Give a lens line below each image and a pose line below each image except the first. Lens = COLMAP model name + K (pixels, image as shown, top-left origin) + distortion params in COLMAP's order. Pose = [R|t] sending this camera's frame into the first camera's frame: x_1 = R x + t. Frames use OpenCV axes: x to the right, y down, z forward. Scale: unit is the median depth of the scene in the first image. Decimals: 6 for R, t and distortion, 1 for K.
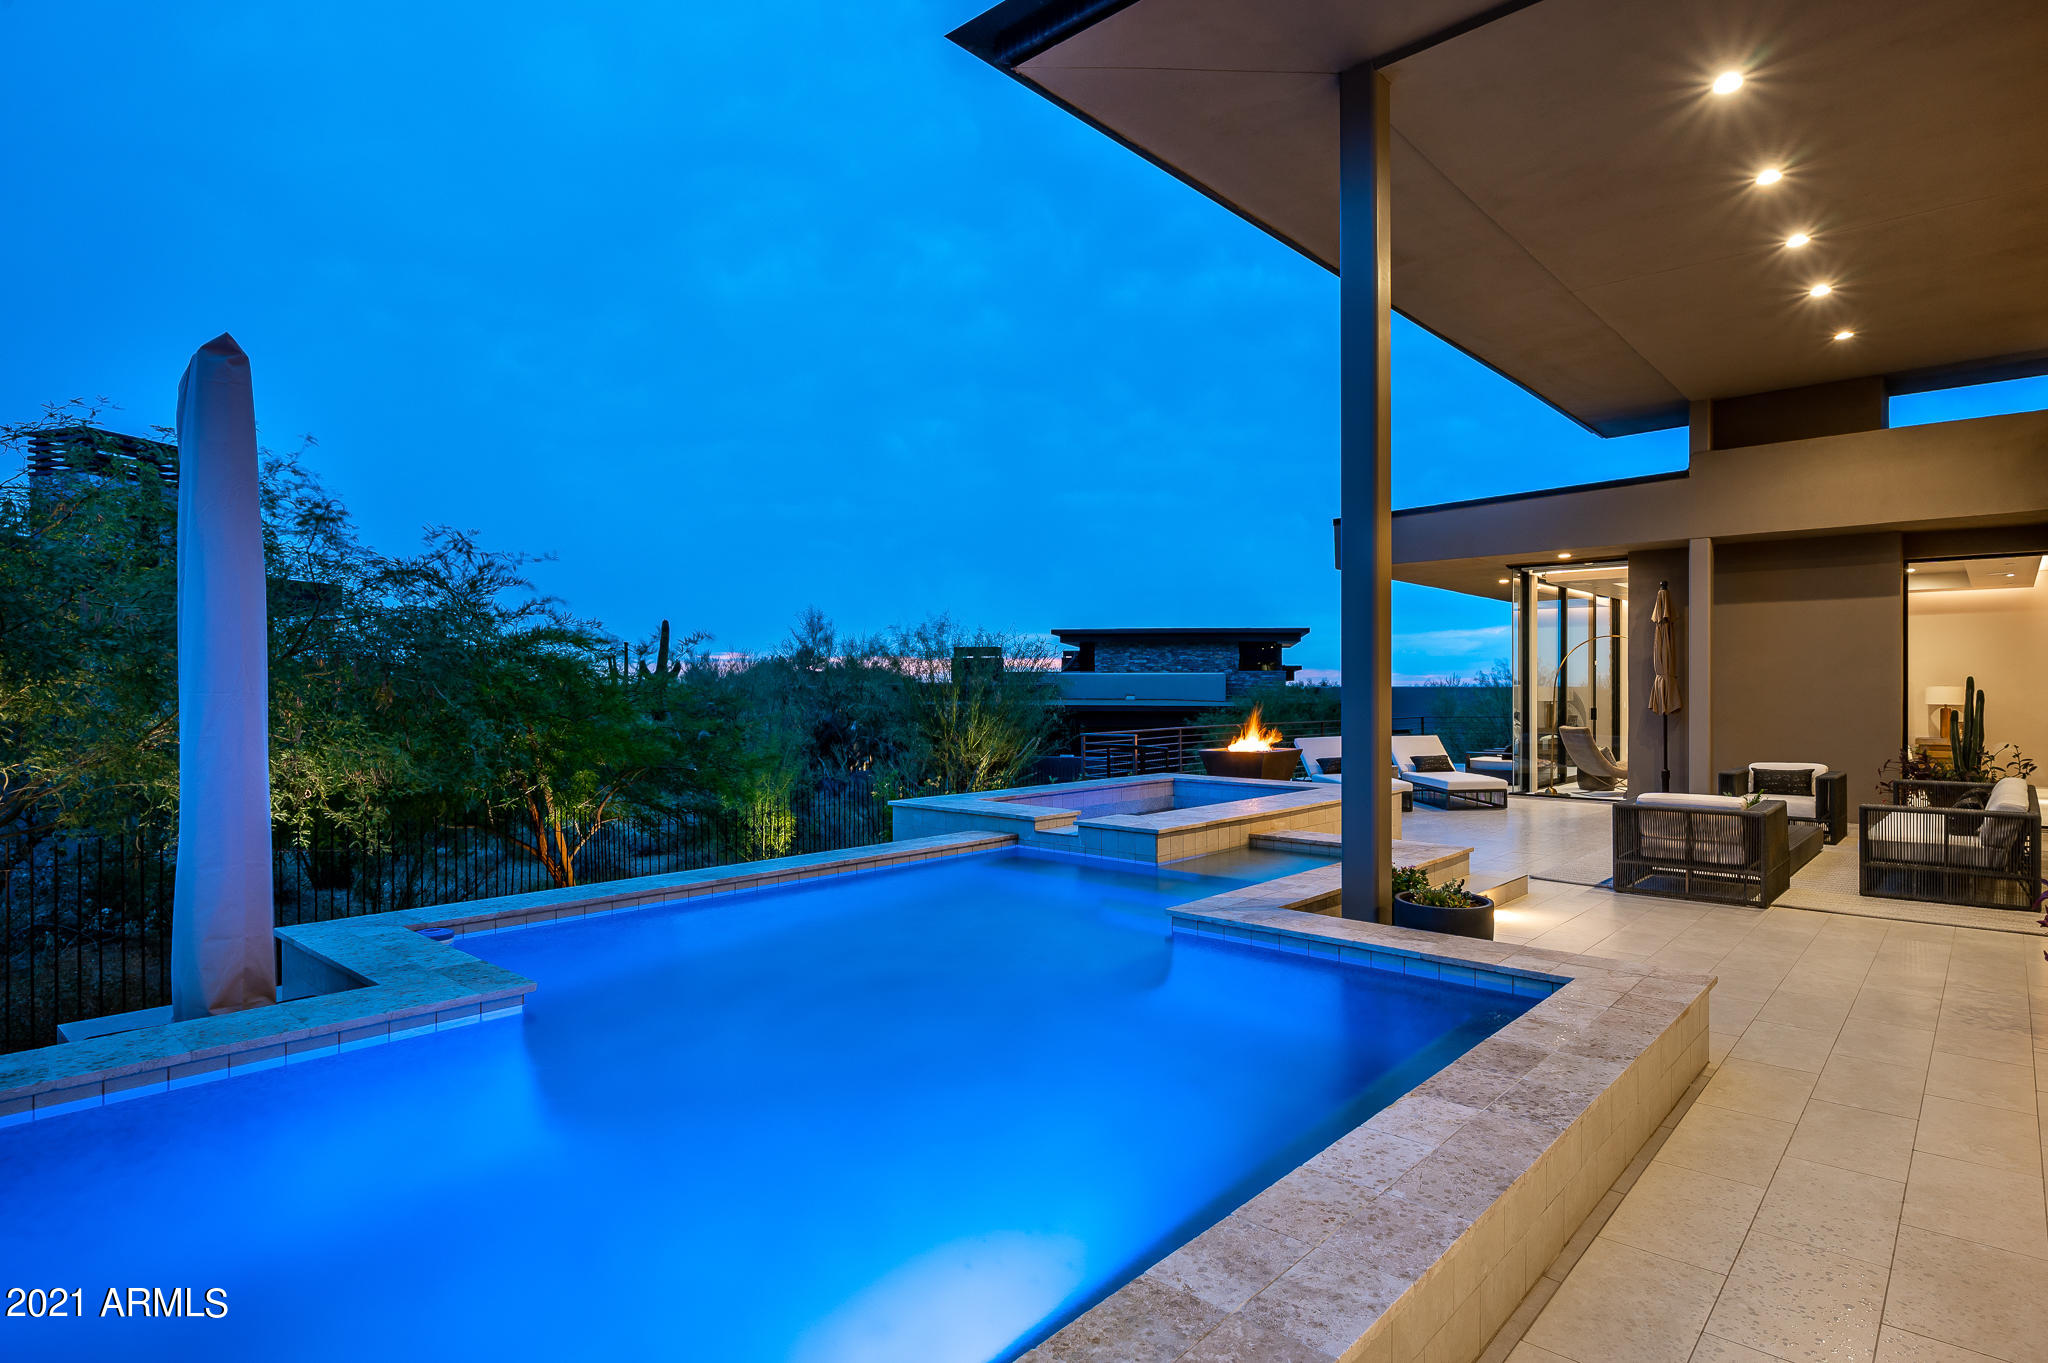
lens RADIAL K [[1086.3, 0, 1032.1], [0, 1086.3, 699.6], [0, 0, 1]] dist [0.005637, -0.000074]
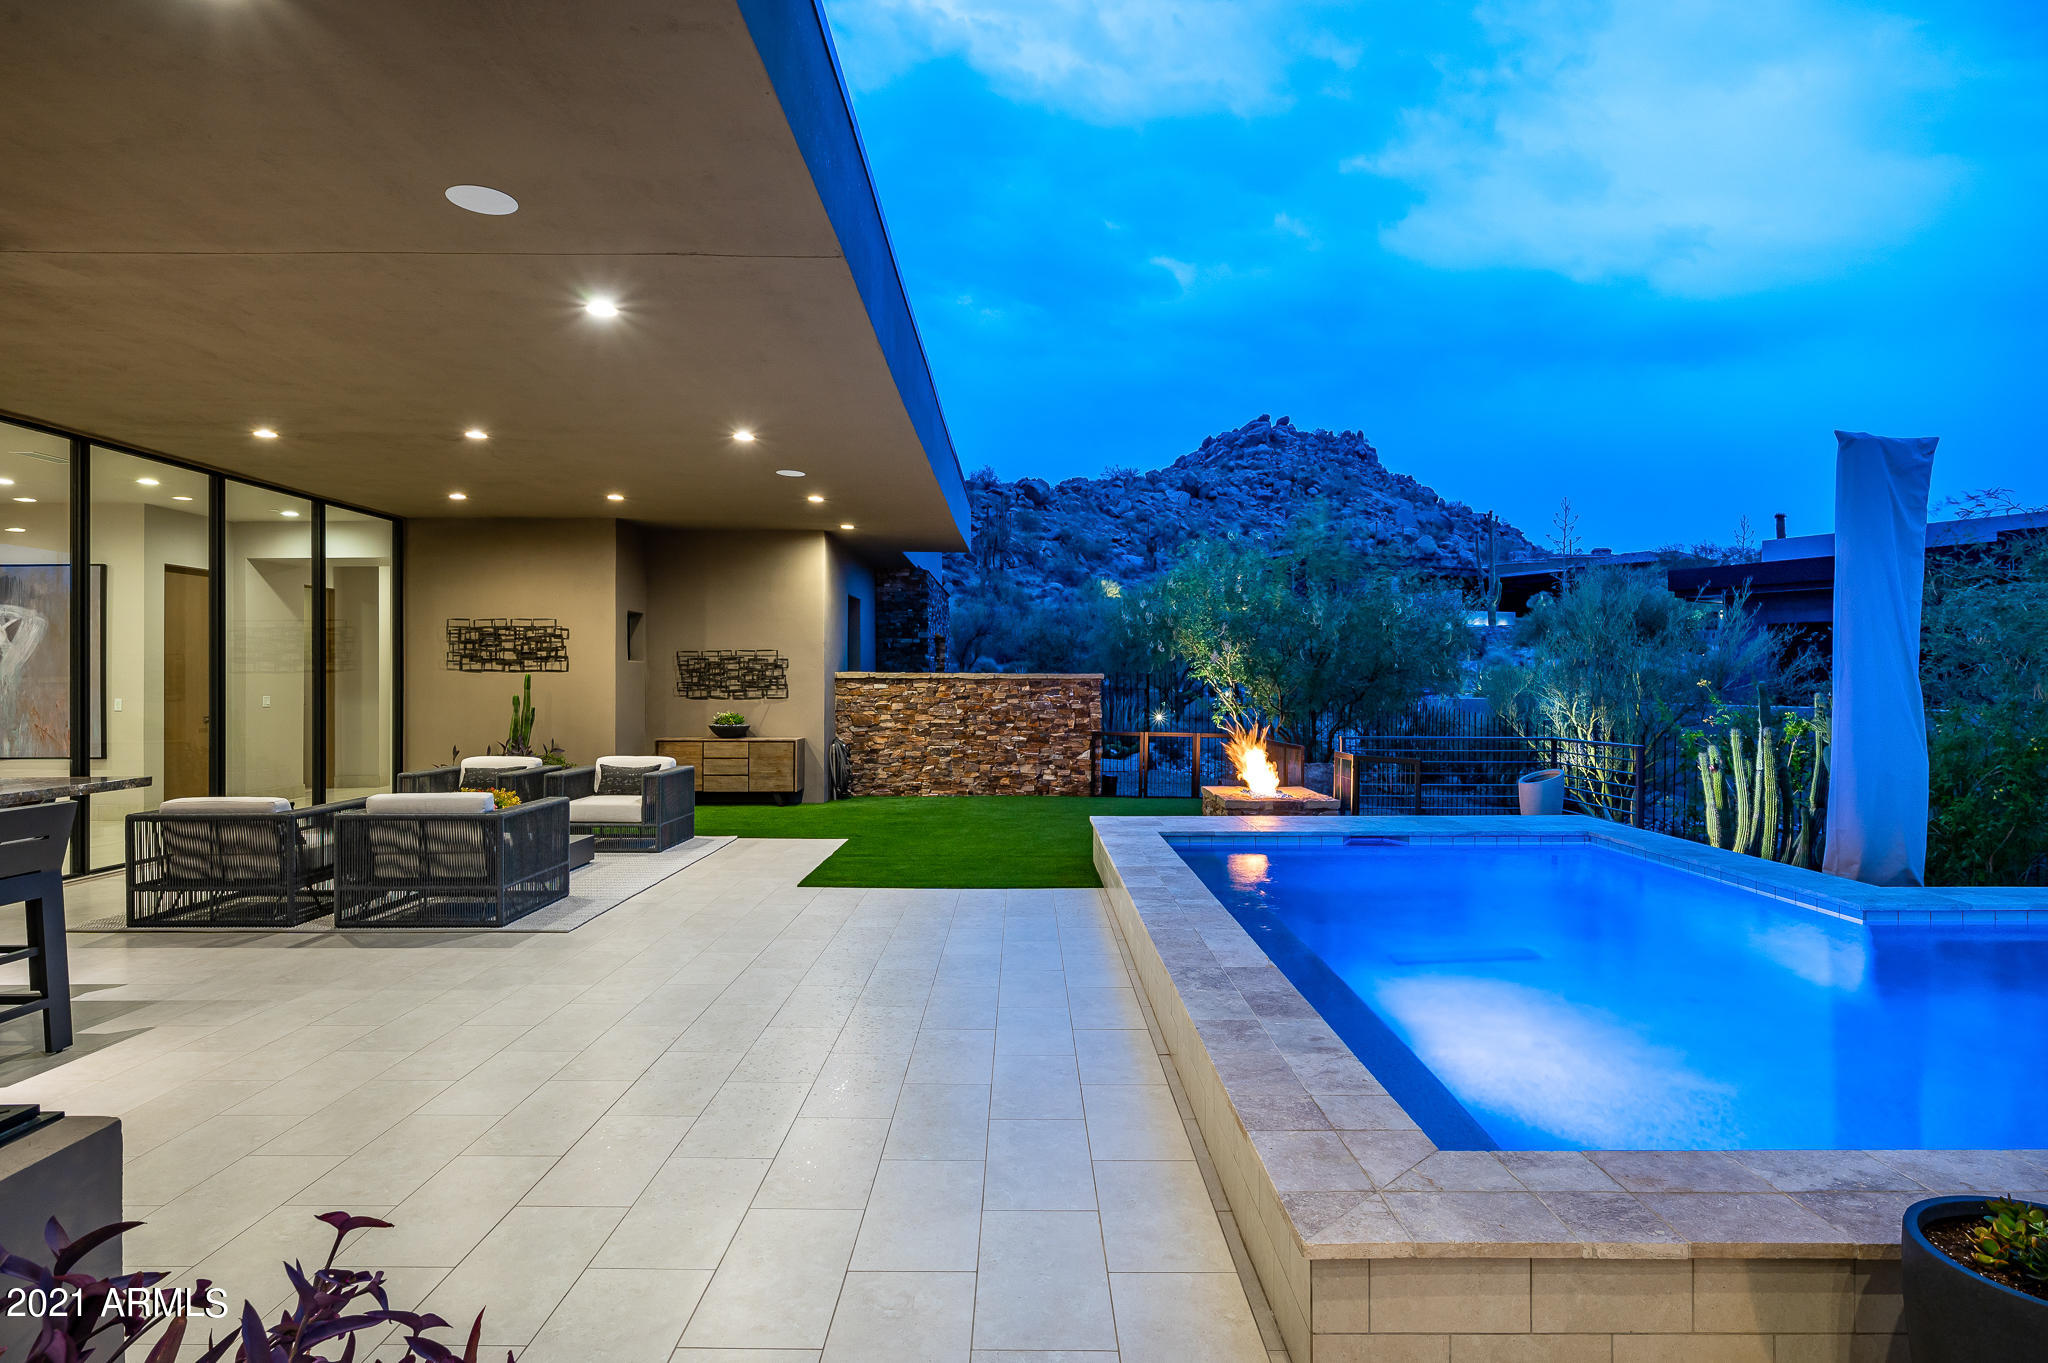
lens RADIAL K [[1108.7, 0, 1024.8], [0, 1108.7, 676.0], [0, 0, 1]] dist [0.000123, 0.000361]
pose [[-0.748209, 0.005678, -0.663439, 1.232479], [0.007382, 0.999973, 0.000234, 0.008571], [0.663422, -0.004722, -0.748230, 1.524082]]
